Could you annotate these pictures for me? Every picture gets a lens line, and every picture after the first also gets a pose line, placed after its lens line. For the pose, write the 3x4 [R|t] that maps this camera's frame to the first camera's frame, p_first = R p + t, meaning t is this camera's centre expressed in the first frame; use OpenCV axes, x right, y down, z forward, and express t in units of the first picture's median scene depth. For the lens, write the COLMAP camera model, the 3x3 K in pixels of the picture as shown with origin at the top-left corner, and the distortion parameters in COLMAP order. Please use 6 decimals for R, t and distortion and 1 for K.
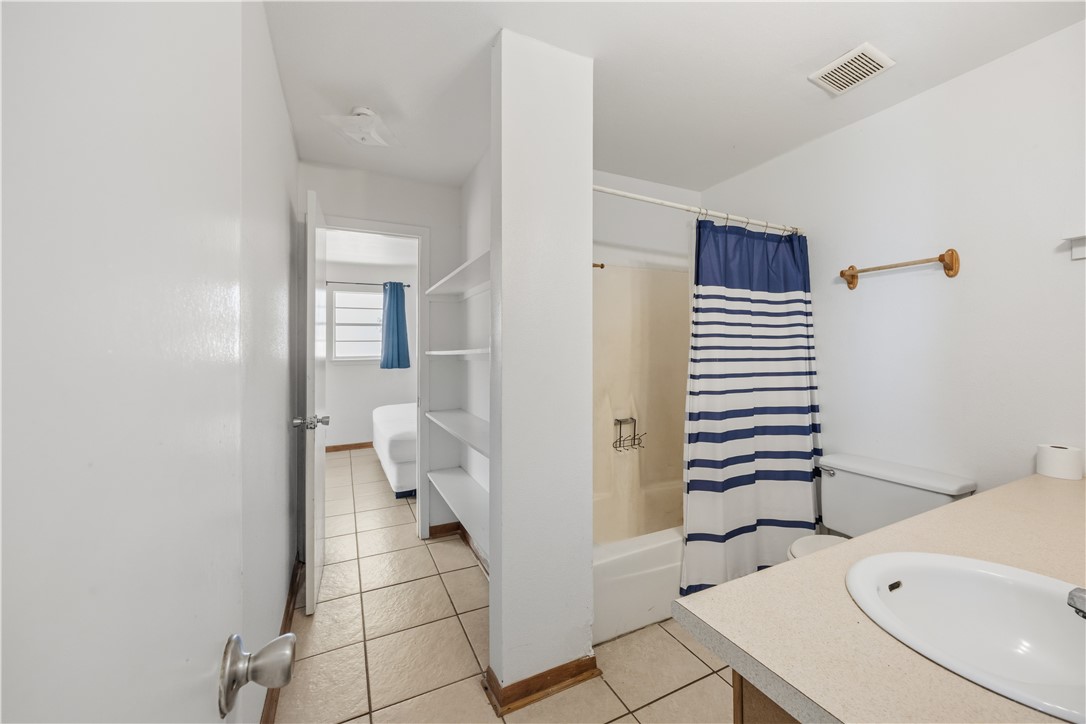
lens RADIAL K [[425.0, 0, 550.4], [0, 425.0, 350.9], [0, 0, 1]] dist [-0.000662, -0.000082]
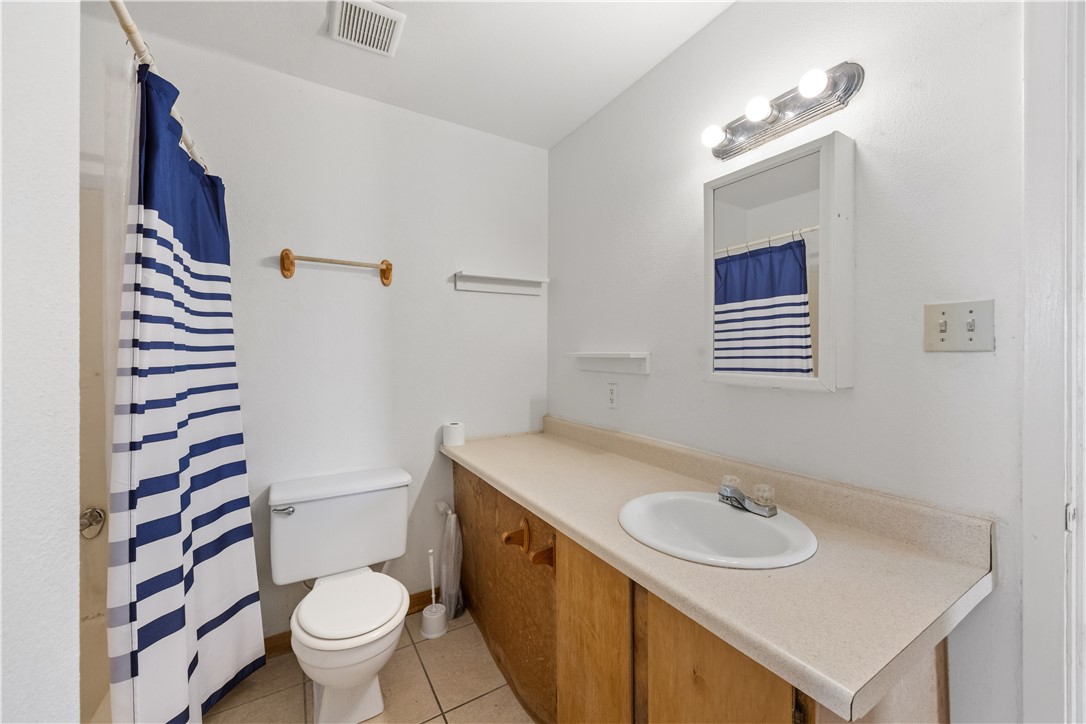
lens RADIAL K [[425.0, 0, 550.4], [0, 425.0, 350.9], [0, 0, 1]] dist [-0.000662, -0.000082]
pose [[-0.093733, 0.012194, 0.995523, -0.170626], [-0.000508, 0.999924, -0.012296, 0.005940], [-0.995597, -0.001658, -0.093720, 0.663429]]
